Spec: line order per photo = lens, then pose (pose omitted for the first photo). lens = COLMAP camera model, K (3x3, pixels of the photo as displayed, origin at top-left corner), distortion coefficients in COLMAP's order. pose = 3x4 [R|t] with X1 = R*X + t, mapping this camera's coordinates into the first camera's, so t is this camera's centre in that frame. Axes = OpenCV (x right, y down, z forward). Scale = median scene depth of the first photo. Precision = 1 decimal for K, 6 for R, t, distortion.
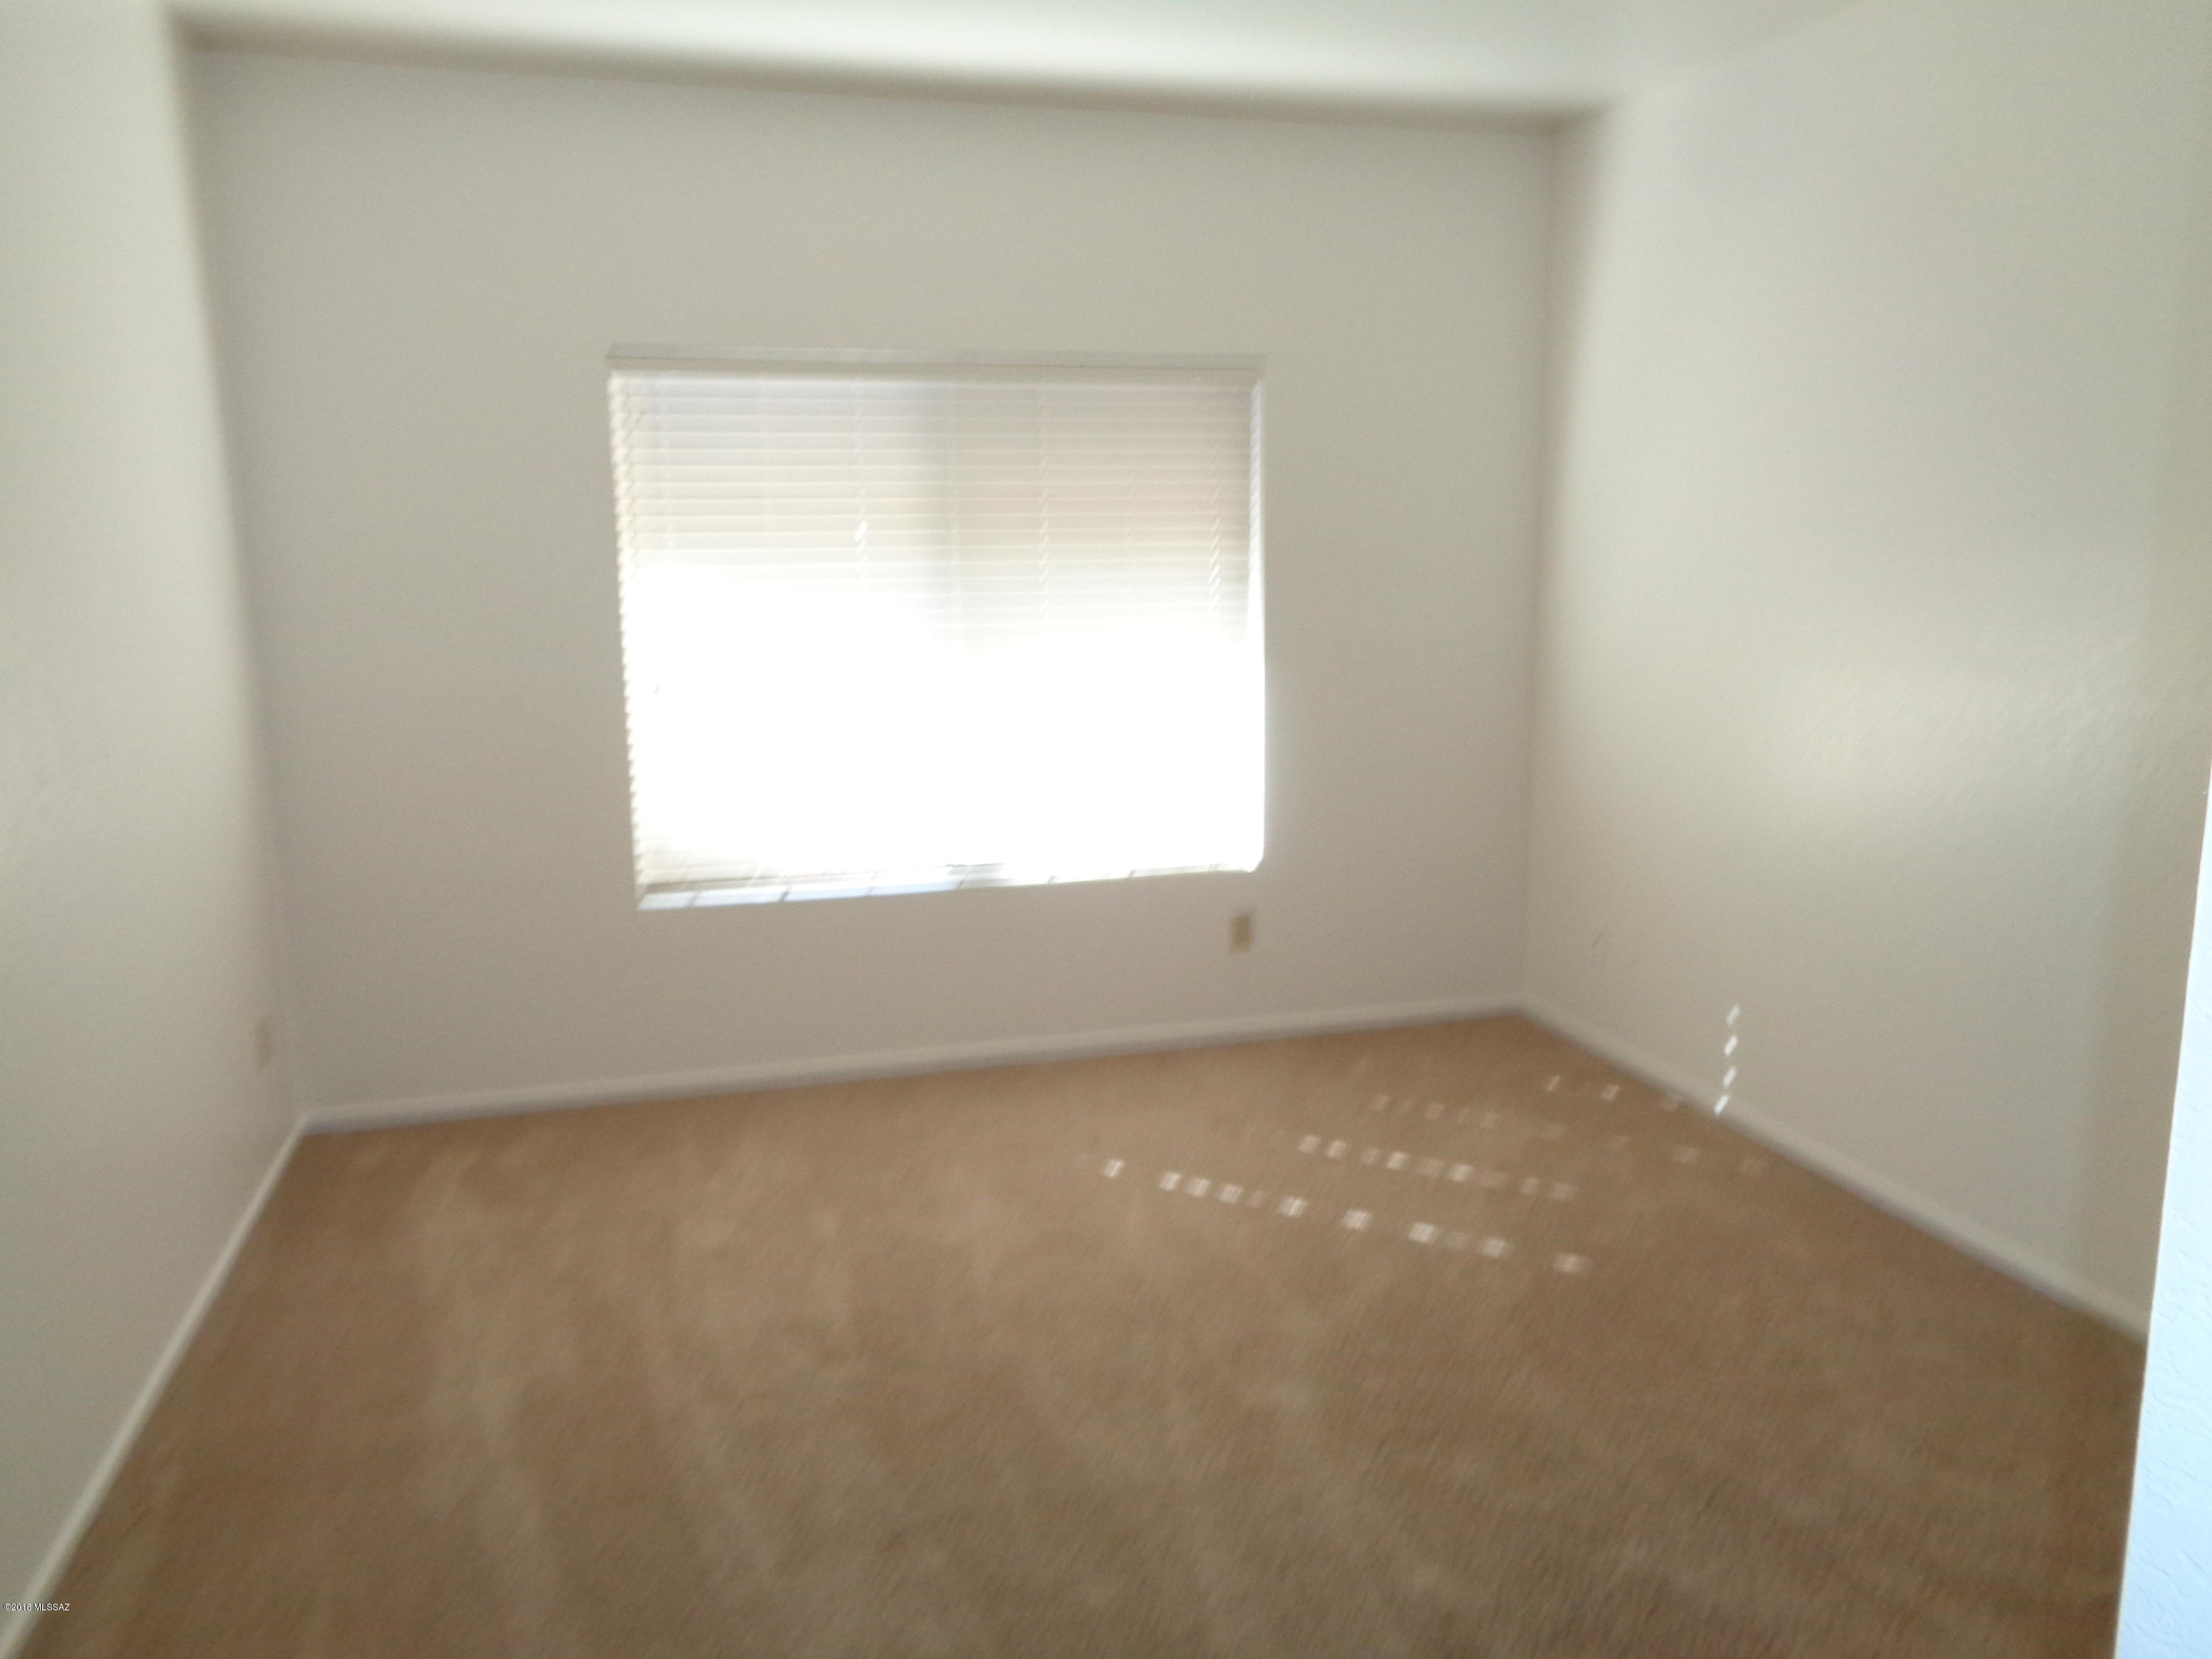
lens RADIAL K [[1644.7, 0, 1109.3], [0, 1644.7, 817.2], [0, 0, 1]] dist [-0.000699, 0.003189]
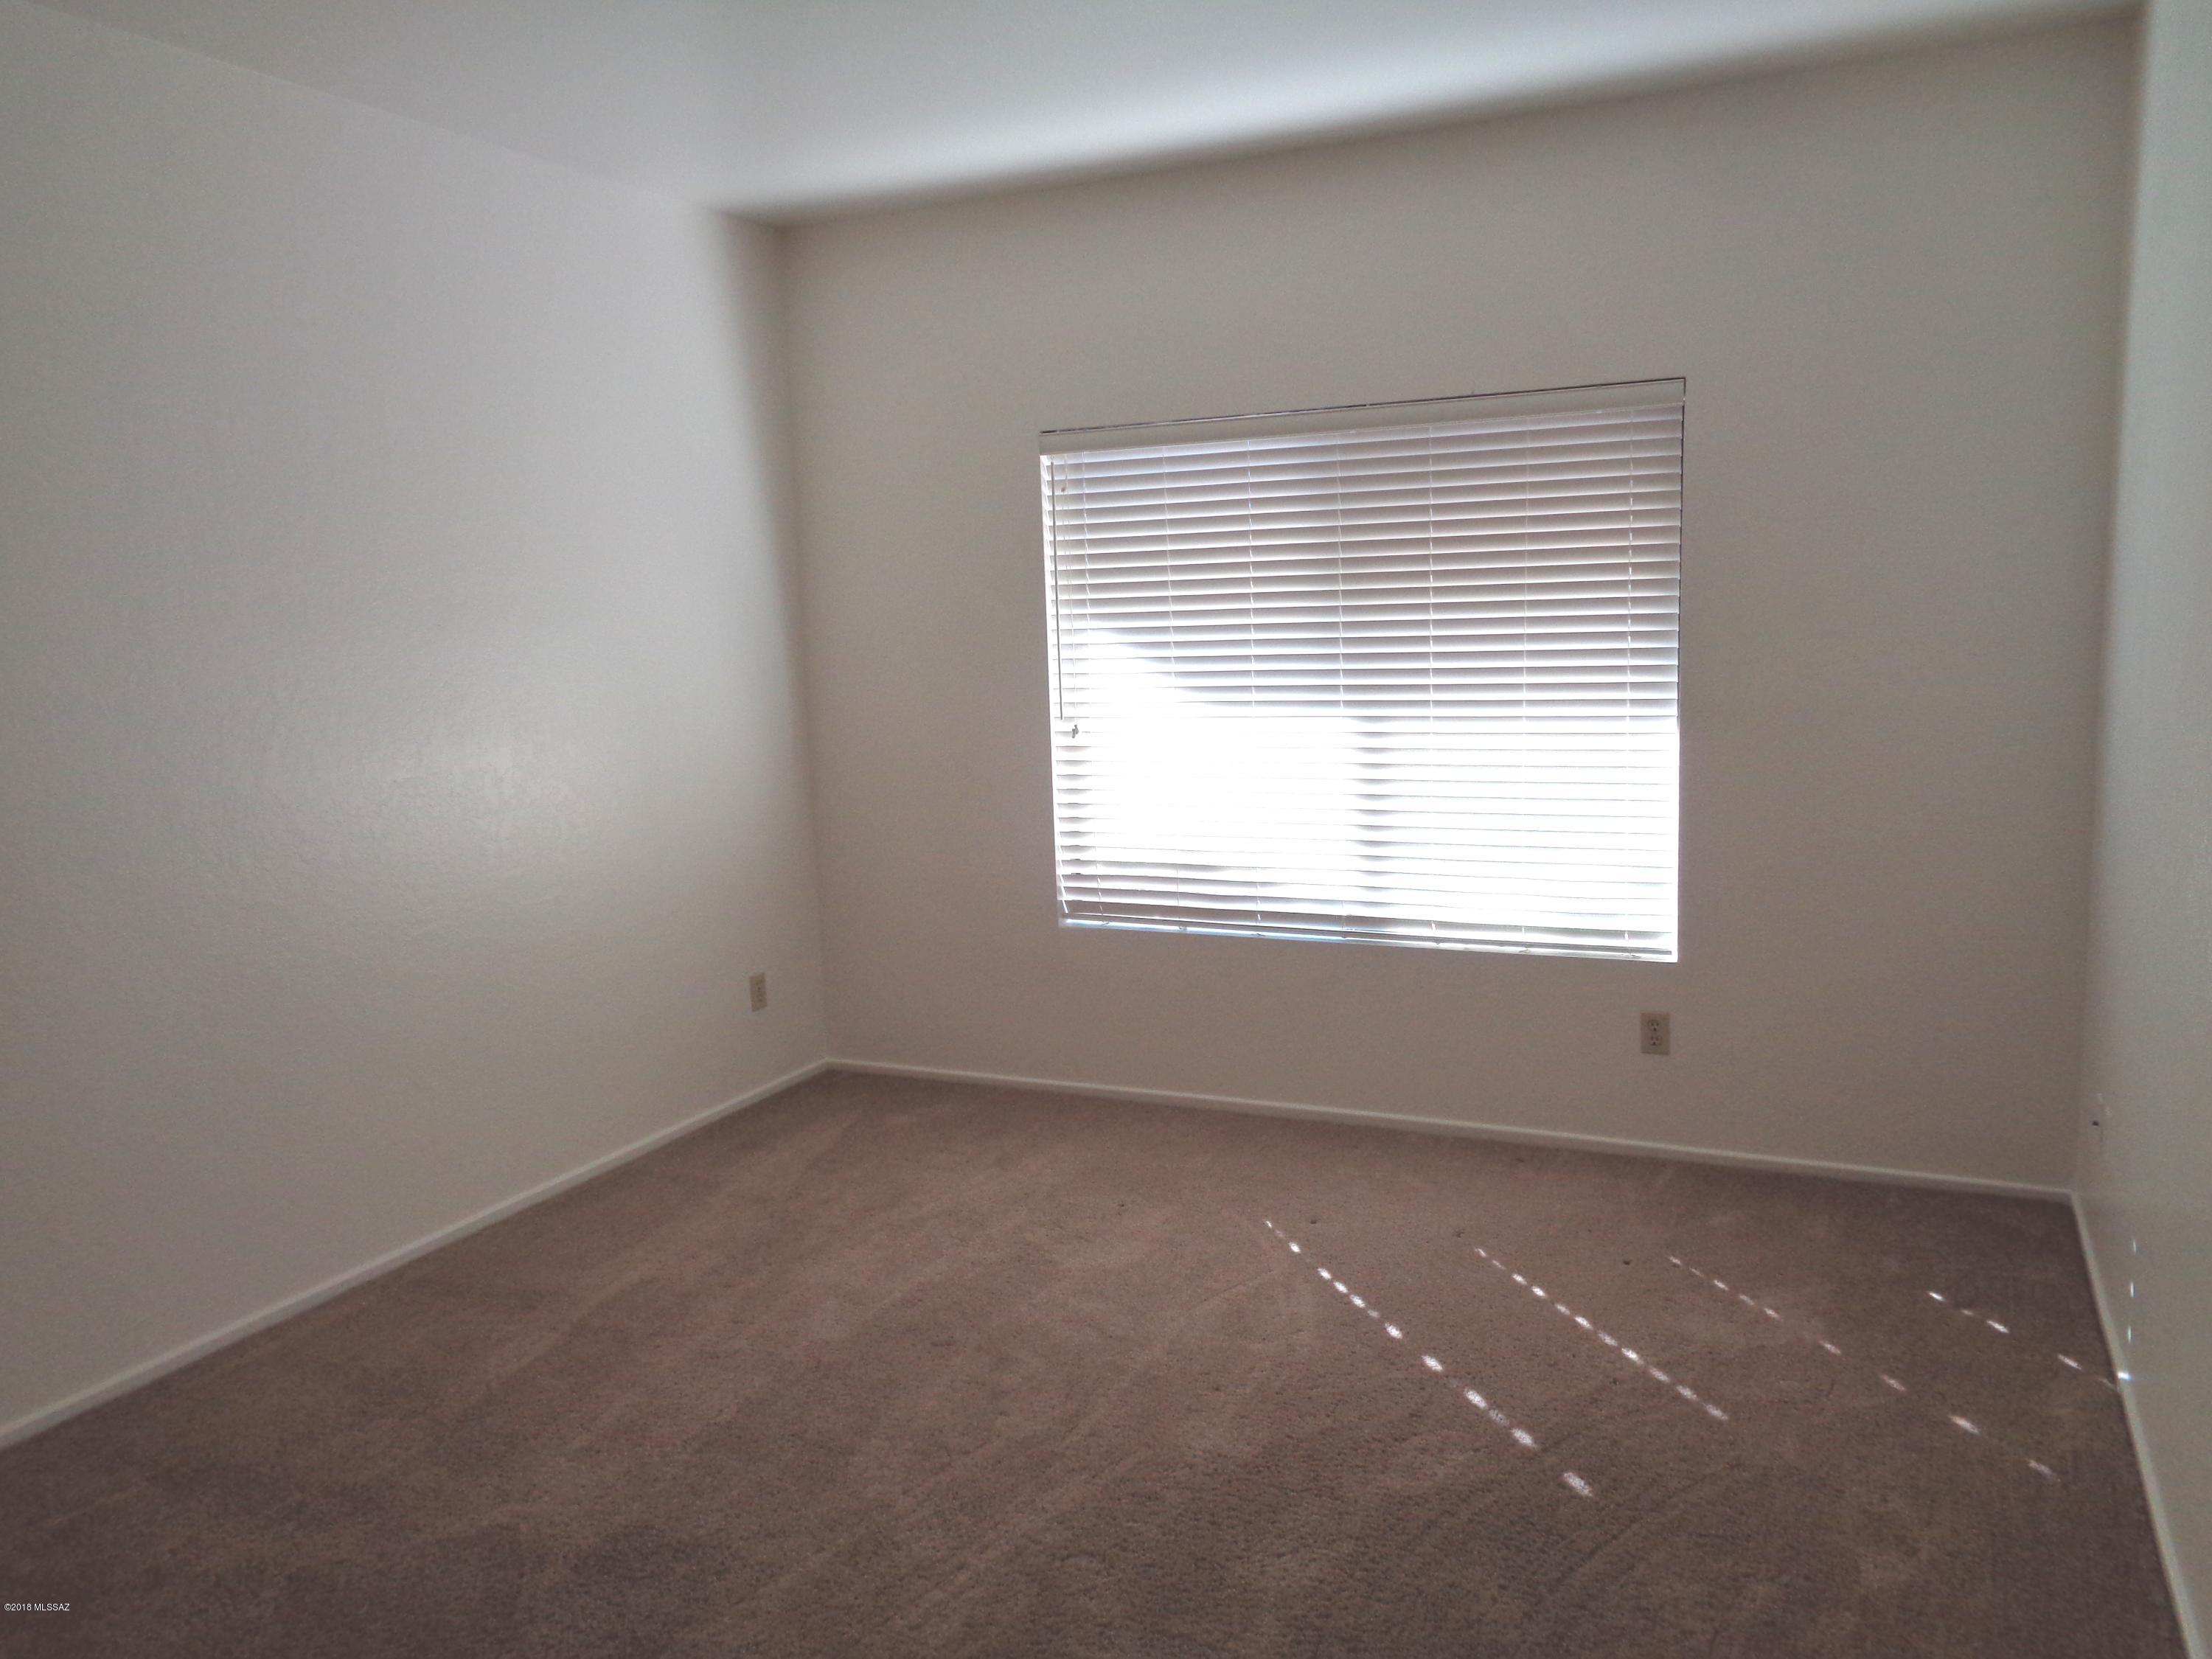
lens RADIAL K [[1644.7, 0, 1109.3], [0, 1644.7, 817.2], [0, 0, 1]] dist [-0.000699, 0.003189]
pose [[0.735122, 0.064035, -0.674904, 0.513578], [-0.081562, 0.996652, 0.005723, -0.028577], [0.673011, 0.050839, 0.737883, 0.201562]]
